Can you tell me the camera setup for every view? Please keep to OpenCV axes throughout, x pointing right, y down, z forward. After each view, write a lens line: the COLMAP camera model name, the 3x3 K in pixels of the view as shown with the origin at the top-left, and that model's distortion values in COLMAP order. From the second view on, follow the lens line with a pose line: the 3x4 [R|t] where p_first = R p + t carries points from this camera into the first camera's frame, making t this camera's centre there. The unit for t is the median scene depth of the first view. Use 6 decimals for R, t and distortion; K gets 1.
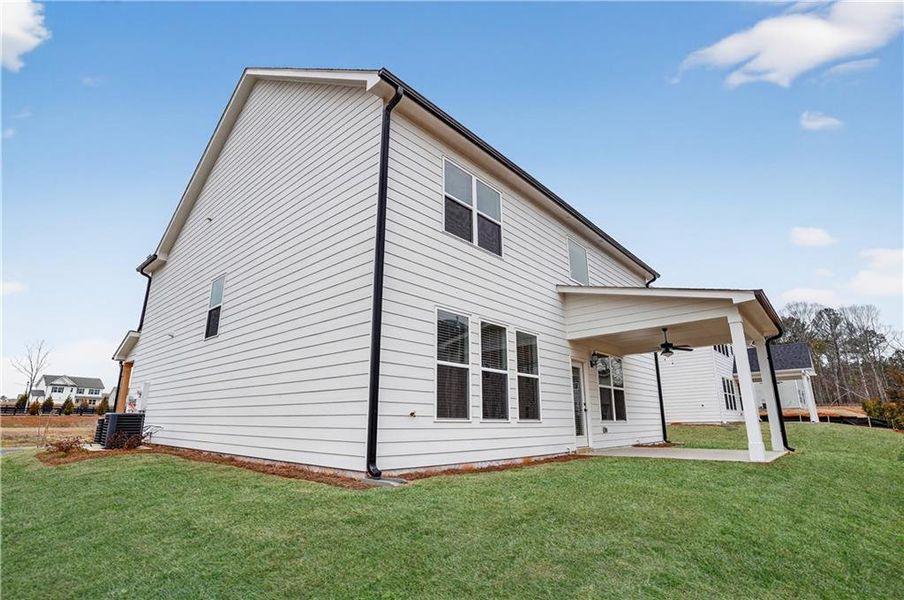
lens RADIAL K [[445.5, 0, 447.9], [0, 445.5, 299.0], [0, 0, 1]] dist [-0.053452, 0.000917]
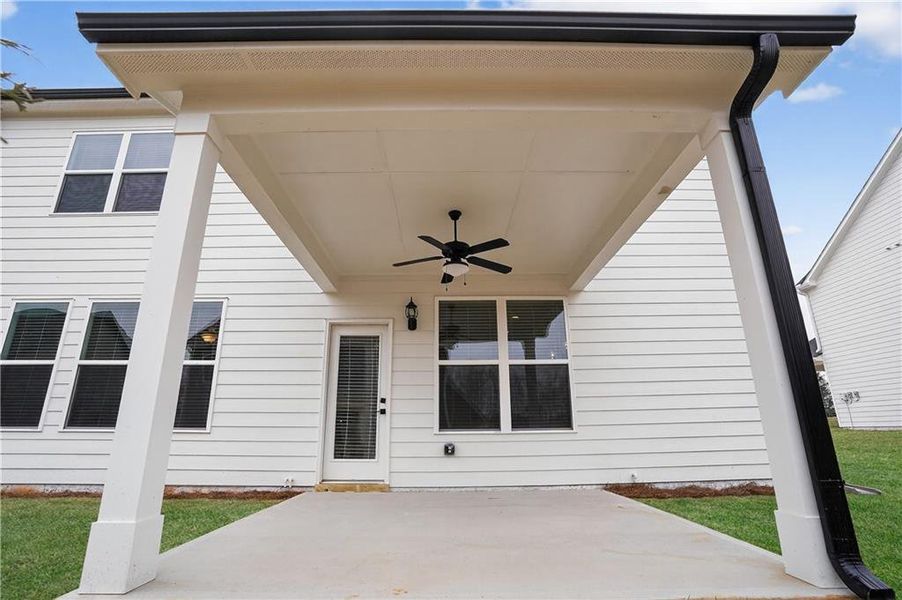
lens RADIAL K [[383.0, 0, 447.7], [0, 383.0, 333.2], [0, 0, 1]] dist [-0.020118, 0.000251]
pose [[0.673822, -0.193292, -0.713164, 0.920293], [0.201560, 0.976657, -0.074267, 0.266830], [0.710871, -0.093703, 0.697052, 0.943863]]
